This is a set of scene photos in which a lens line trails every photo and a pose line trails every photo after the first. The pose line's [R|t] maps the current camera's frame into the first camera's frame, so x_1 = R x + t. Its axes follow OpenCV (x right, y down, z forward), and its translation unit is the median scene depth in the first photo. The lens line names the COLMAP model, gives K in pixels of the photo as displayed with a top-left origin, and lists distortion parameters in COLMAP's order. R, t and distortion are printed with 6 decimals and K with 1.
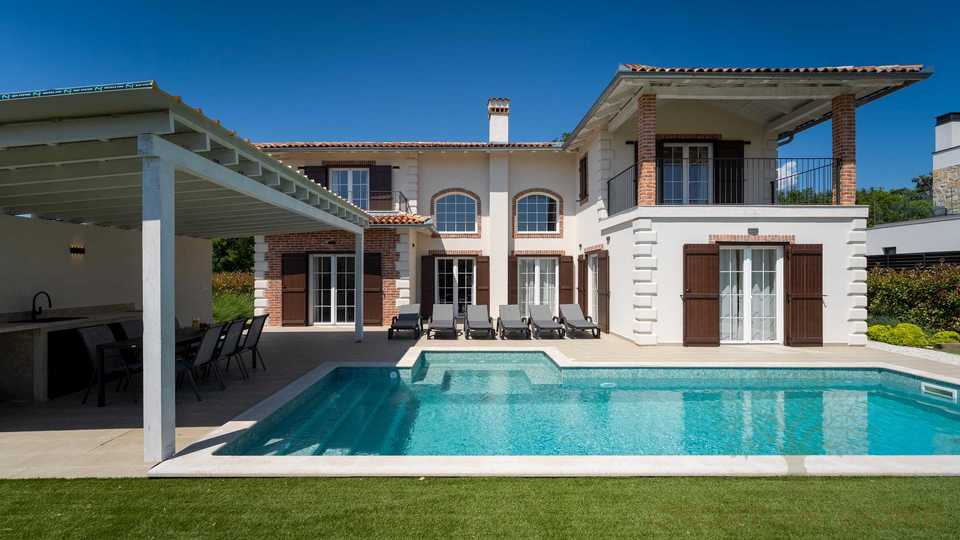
lens RADIAL K [[422.2, 0, 472.6], [0, 422.2, 270.8], [0, 0, 1]] dist [-0.003101, -0.000248]
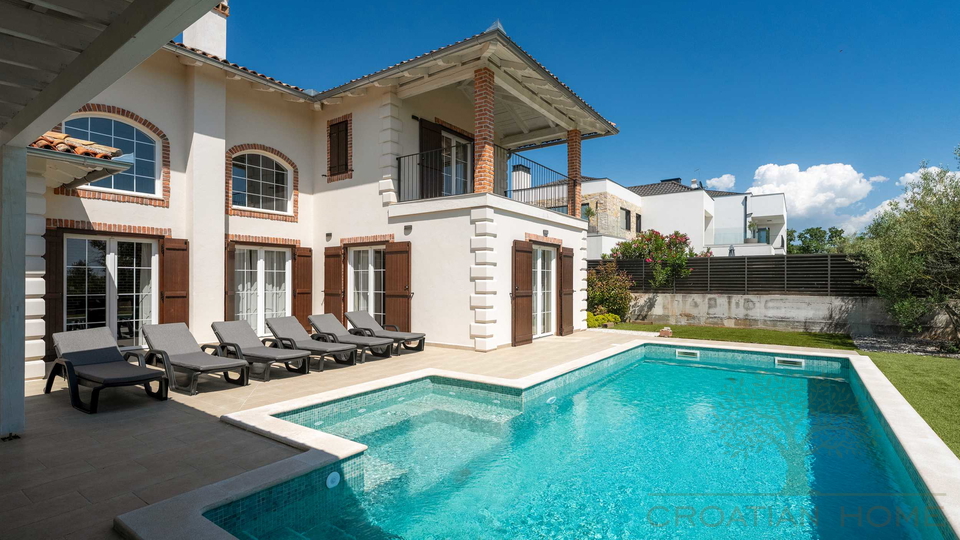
lens RADIAL K [[450.8, 0, 486.7], [0, 450.8, 278.5], [0, 0, 1]] dist [-0.000324, -0.000256]
pose [[0.577989, 0.006360, 0.816020, -0.301657], [-0.009021, 0.999958, -0.001404, 0.021593], [-0.815995, -0.006550, 0.578022, 0.373281]]
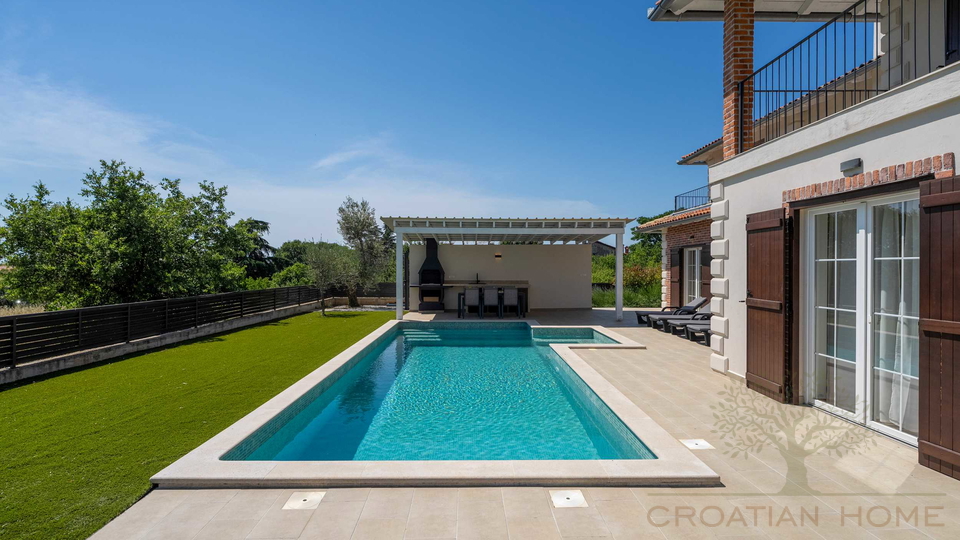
lens RADIAL K [[459.1, 0, 482.7], [0, 459.1, 266.7], [0, 0, 1]] dist [0.002389, 0.000297]
pose [[0.006645, 0.005641, -0.999962, 0.939374], [0.001355, 0.999983, 0.005650, 0.005099], [0.999977, -0.001393, 0.006637, 0.506216]]
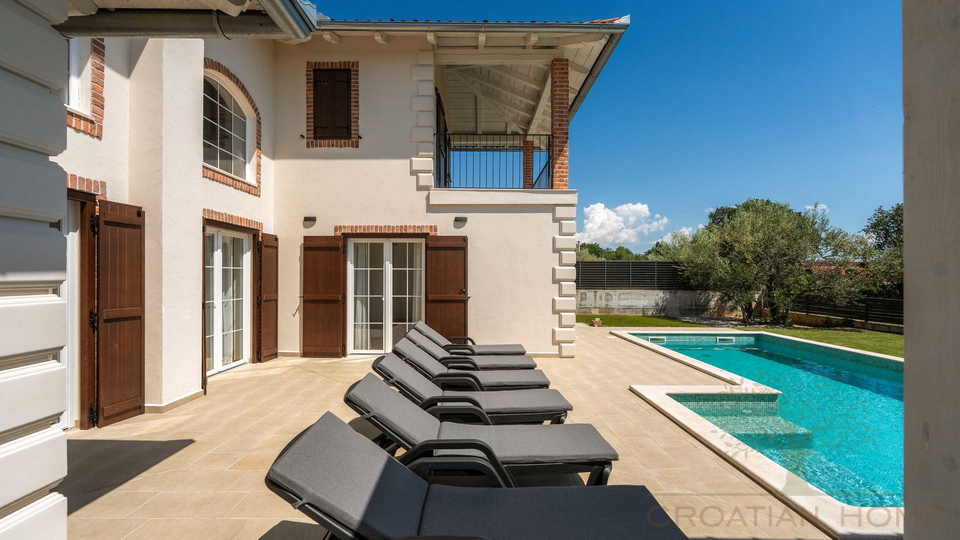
lens RADIAL K [[388.3, 0, 478.8], [0, 388.3, 274.1], [0, 0, 1]] dist [-0.001508, -0.000013]
pose [[0.015756, 0.007305, 0.999849, -0.309532], [-0.012426, 0.999898, -0.007109, 0.016348], [-0.999799, -0.012312, 0.015845, 0.961636]]
